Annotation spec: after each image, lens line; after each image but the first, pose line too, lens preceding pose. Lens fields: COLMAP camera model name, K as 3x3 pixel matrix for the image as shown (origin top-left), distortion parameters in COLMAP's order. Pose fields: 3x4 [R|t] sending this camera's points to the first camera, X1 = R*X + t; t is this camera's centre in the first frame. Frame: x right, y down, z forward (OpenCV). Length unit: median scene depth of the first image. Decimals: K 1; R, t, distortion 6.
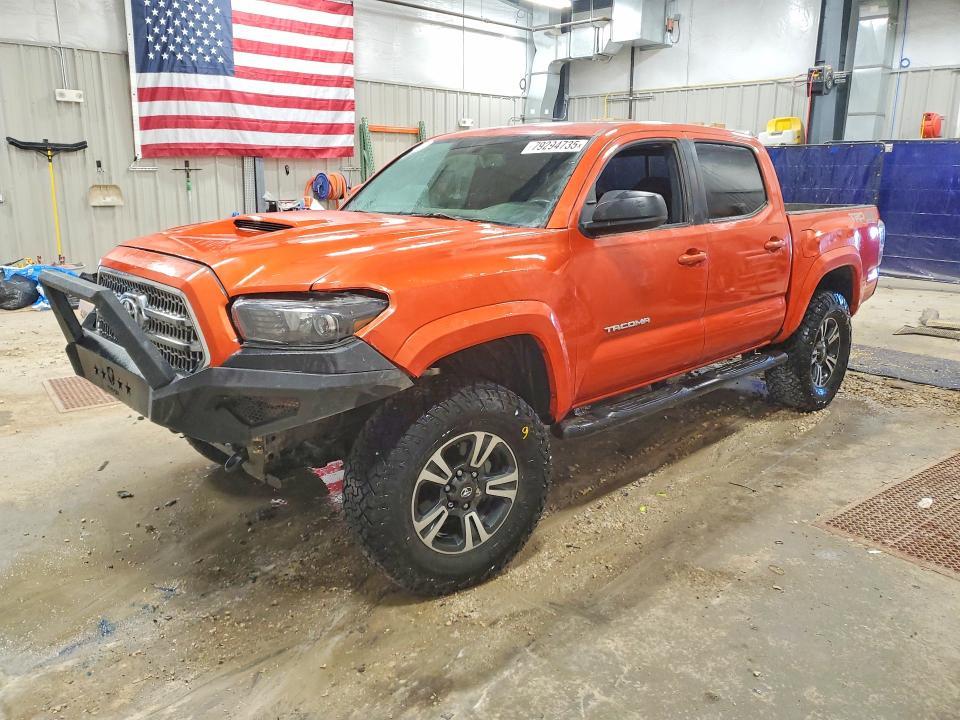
lens RADIAL K [[756.5, 0, 470.6], [0, 756.5, 353.4], [0, 0, 1]] dist [-0.004594, 0.023210]
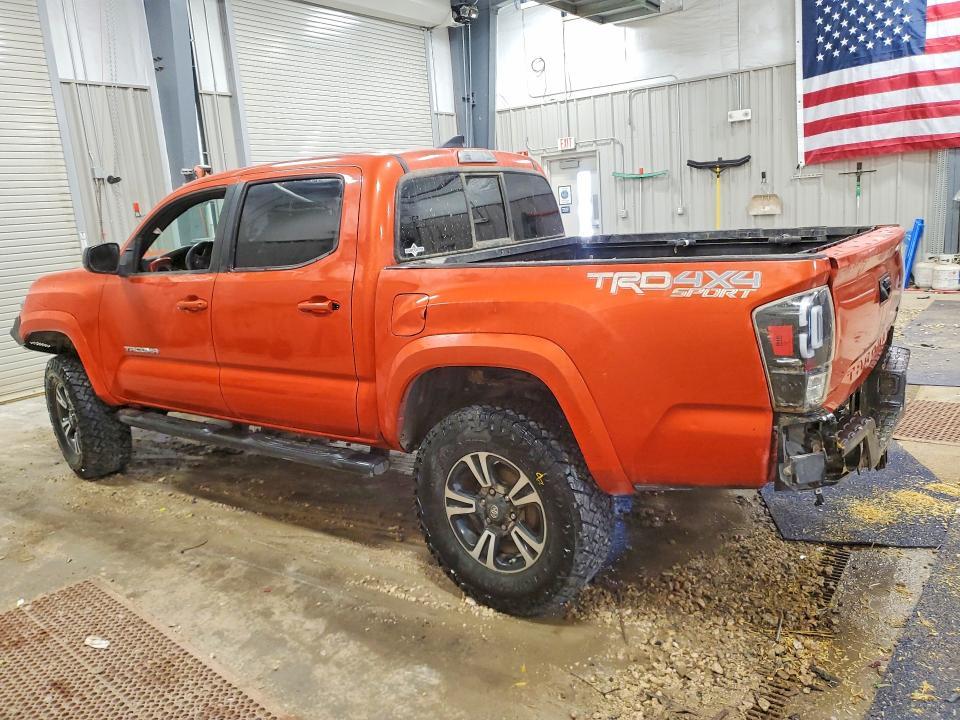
lens RADIAL K [[756.5, 0, 471.8], [0, 756.5, 361.9], [0, 0, 1]] dist [-0.004594, 0.023210]
pose [[0.163154, 0.185664, -0.968973, 0.514728], [-0.157312, 0.974464, 0.160228, -0.103632], [0.973978, 0.126289, 0.188195, 0.446832]]
